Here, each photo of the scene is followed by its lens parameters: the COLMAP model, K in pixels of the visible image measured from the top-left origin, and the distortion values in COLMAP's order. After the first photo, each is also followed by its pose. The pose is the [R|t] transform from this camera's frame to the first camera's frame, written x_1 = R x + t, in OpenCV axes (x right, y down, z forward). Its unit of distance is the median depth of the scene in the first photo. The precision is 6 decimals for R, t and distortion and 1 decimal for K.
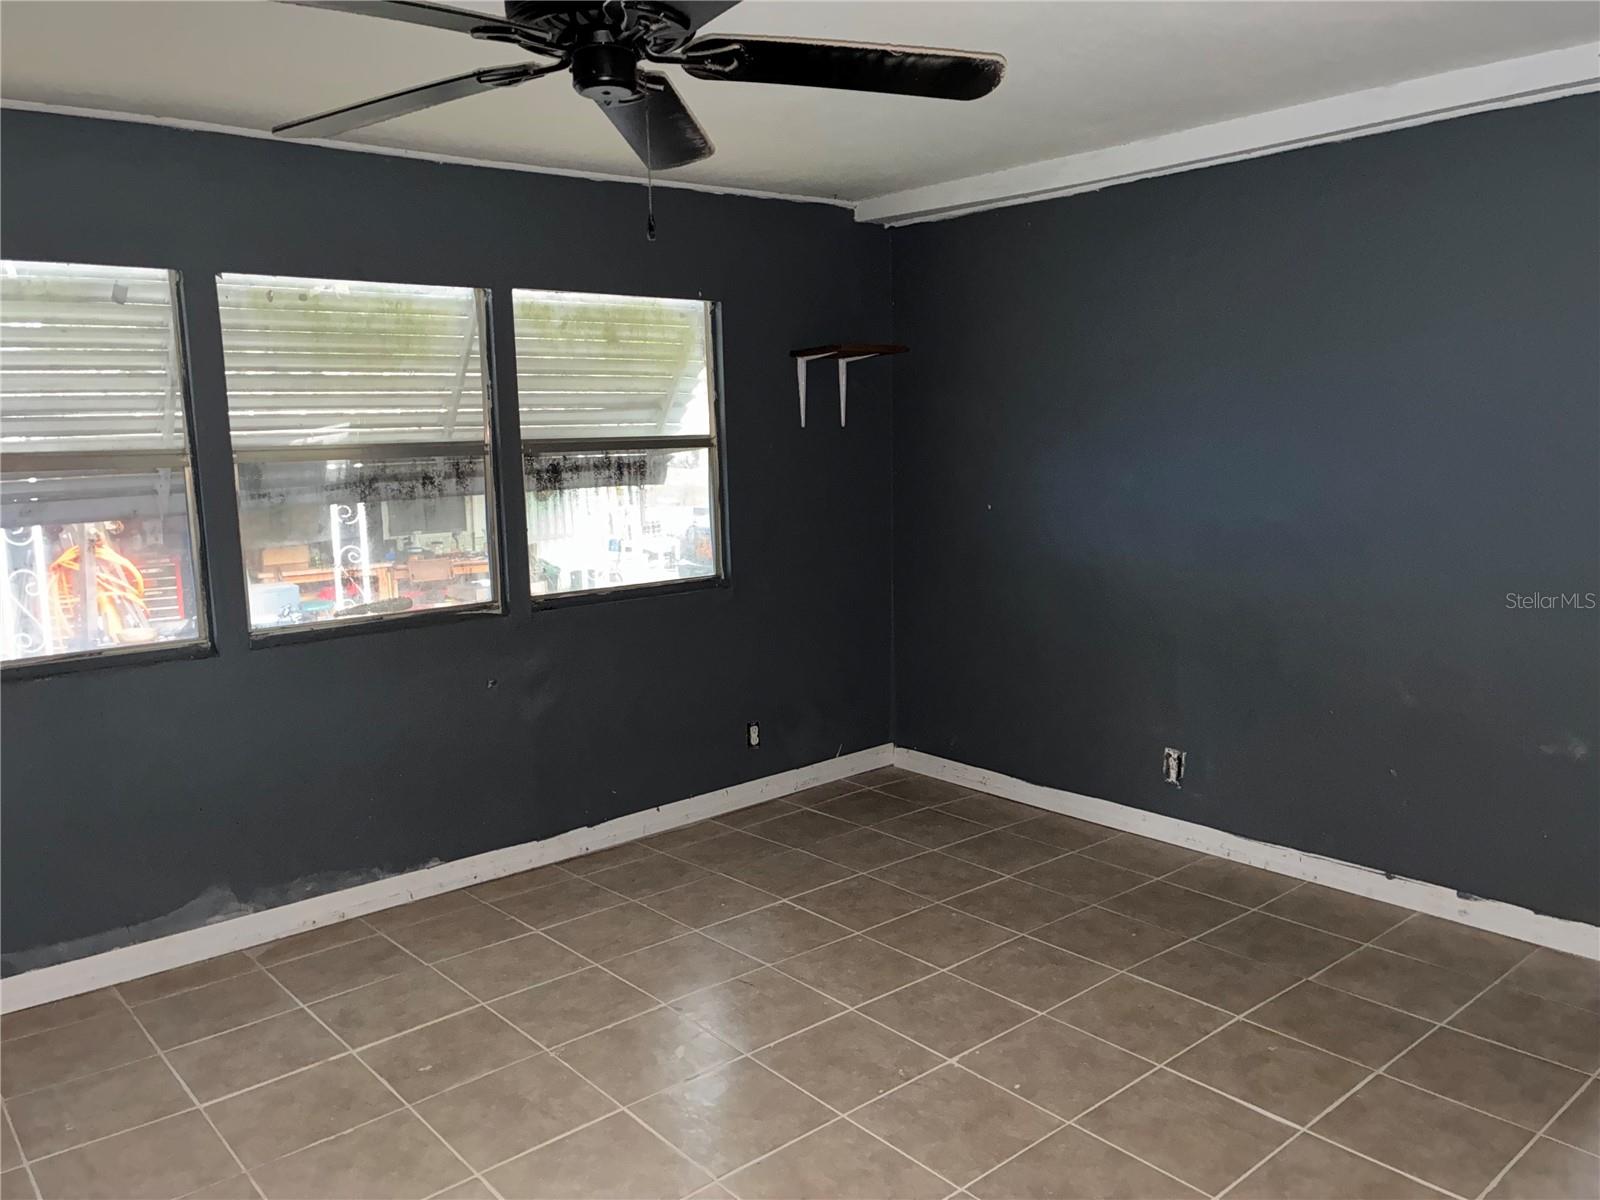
lens RADIAL K [[1229.4, 0, 805.0], [0, 1229.4, 596.9], [0, 0, 1]] dist [0.007722, -0.007934]
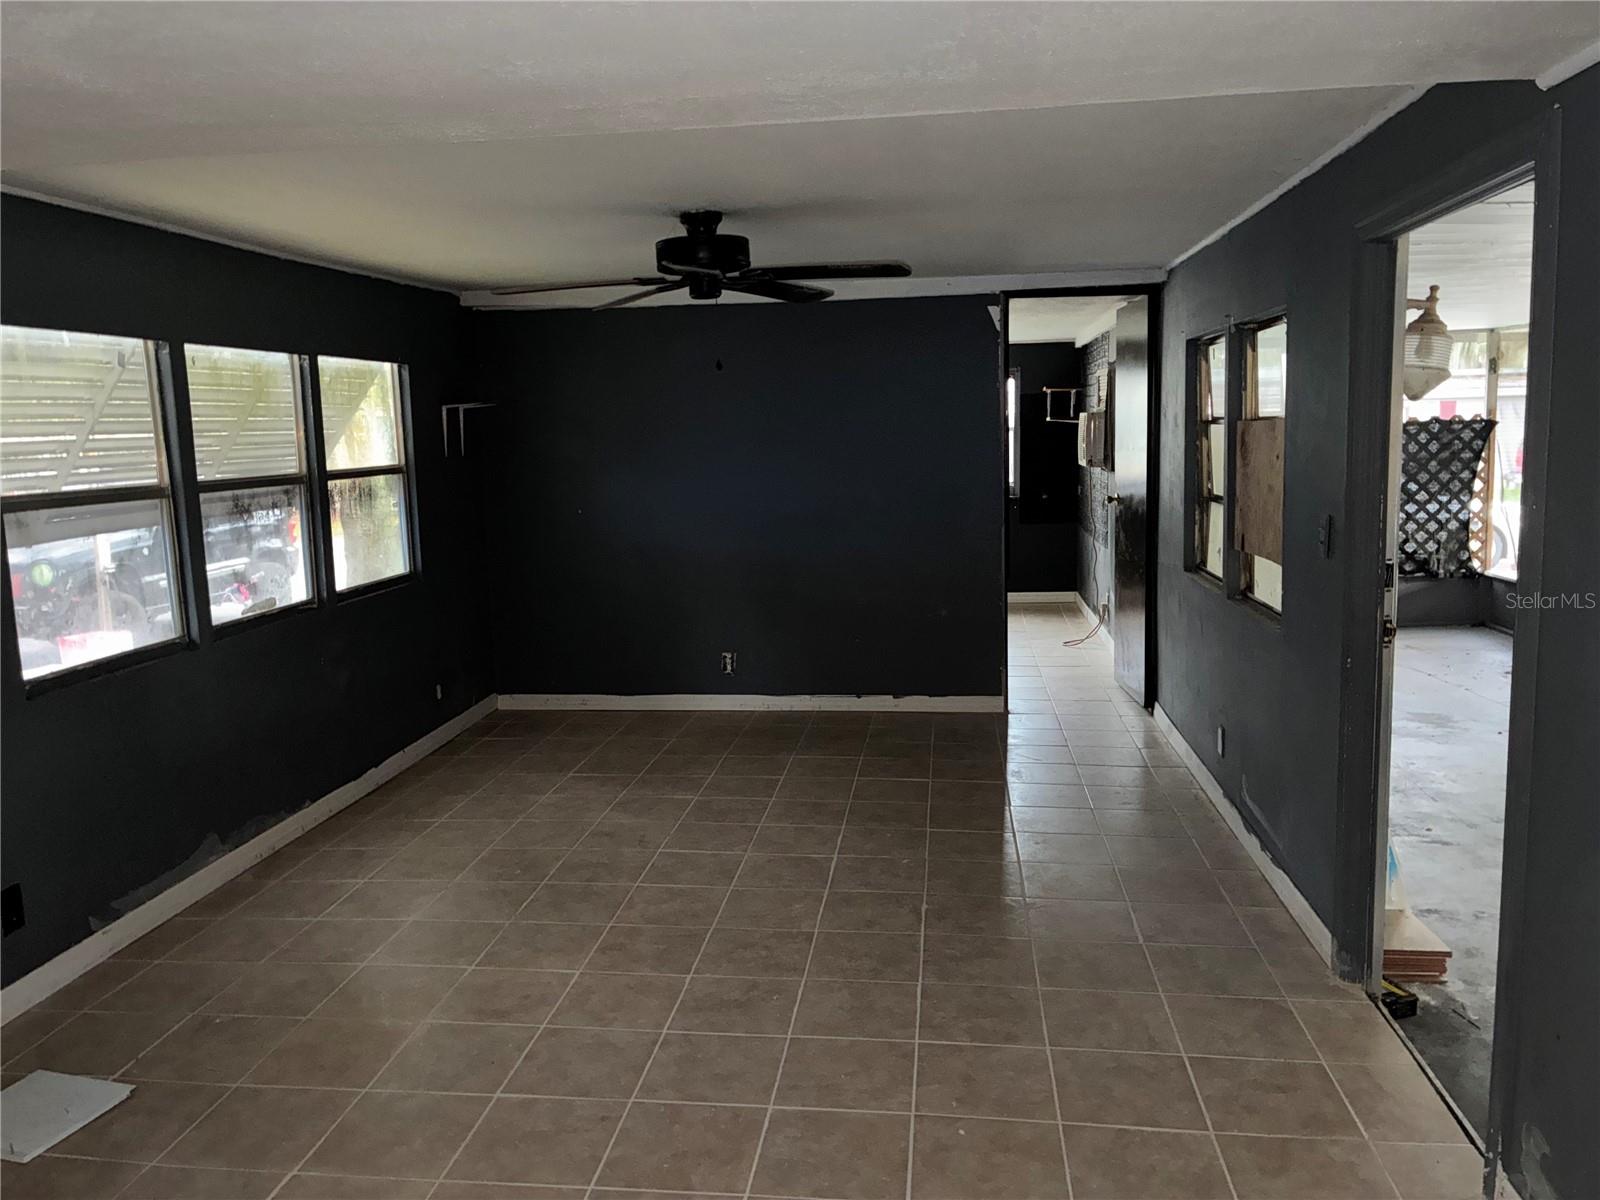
lens RADIAL K [[1229.4, 0, 795.9], [0, 1229.4, 600.2], [0, 0, 1]] dist [0.007722, -0.007934]
pose [[0.748127, -0.093284, 0.656966, -0.740263], [0.104069, 0.994312, 0.022675, 0.030595], [-0.655344, 0.051406, 0.753579, -0.301039]]
